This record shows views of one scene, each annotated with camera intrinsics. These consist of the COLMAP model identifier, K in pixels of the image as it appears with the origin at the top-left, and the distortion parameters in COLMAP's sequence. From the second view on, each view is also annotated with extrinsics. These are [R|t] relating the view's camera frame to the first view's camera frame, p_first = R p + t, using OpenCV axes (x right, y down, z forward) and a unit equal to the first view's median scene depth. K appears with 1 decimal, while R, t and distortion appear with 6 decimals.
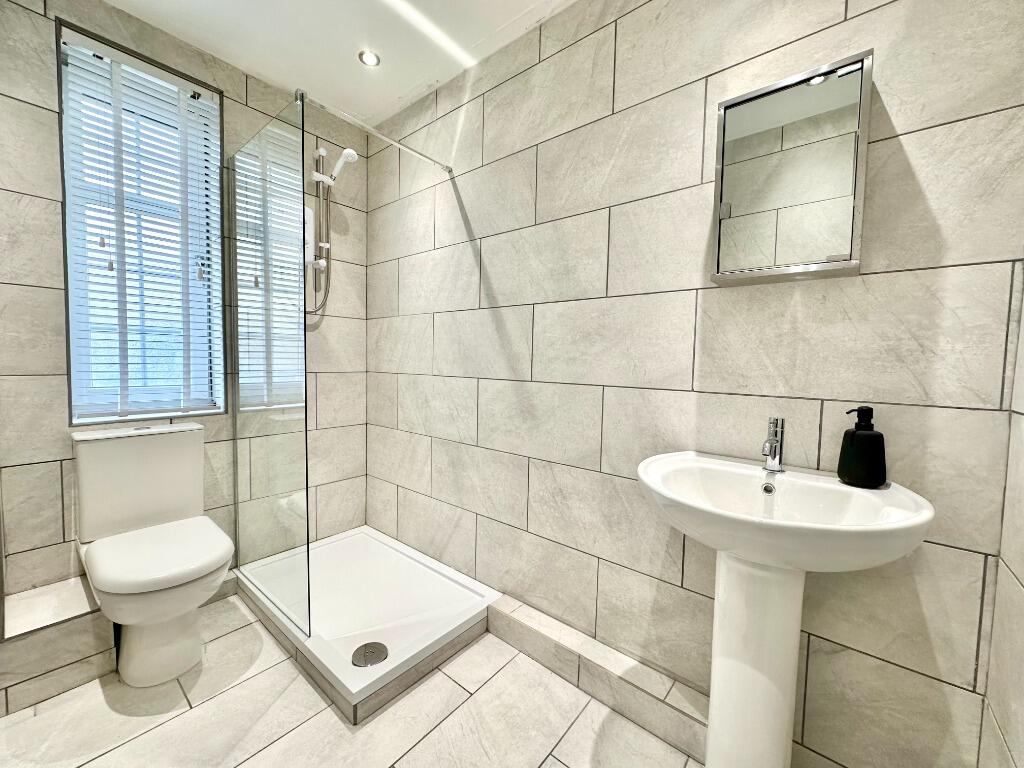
lens RADIAL K [[408.0, 0, 512.2], [0, 408.0, 384.2], [0, 0, 1]] dist [0.002642, -0.000676]
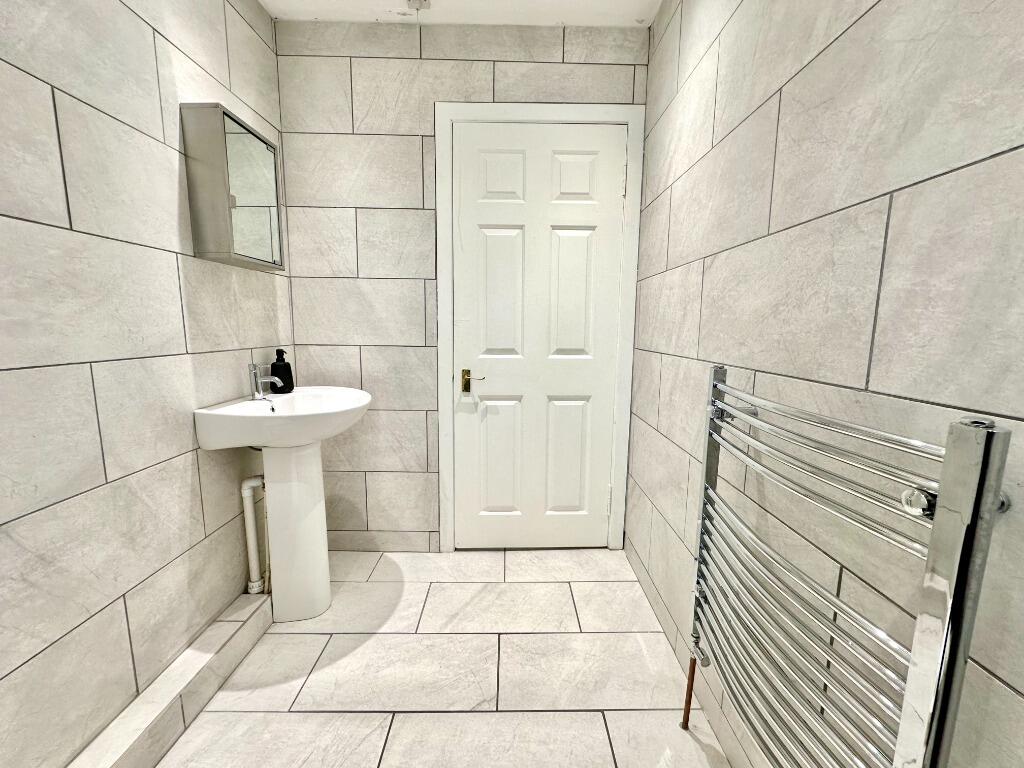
lens RADIAL K [[408.0, 0, 514.6], [0, 408.0, 383.5], [0, 0, 1]] dist [0.002642, -0.000676]
pose [[-0.637651, -0.137521, 0.757950, -0.835888], [0.020500, 0.980558, 0.195157, -0.089344], [-0.770052, 0.139980, -0.622435, 0.962173]]
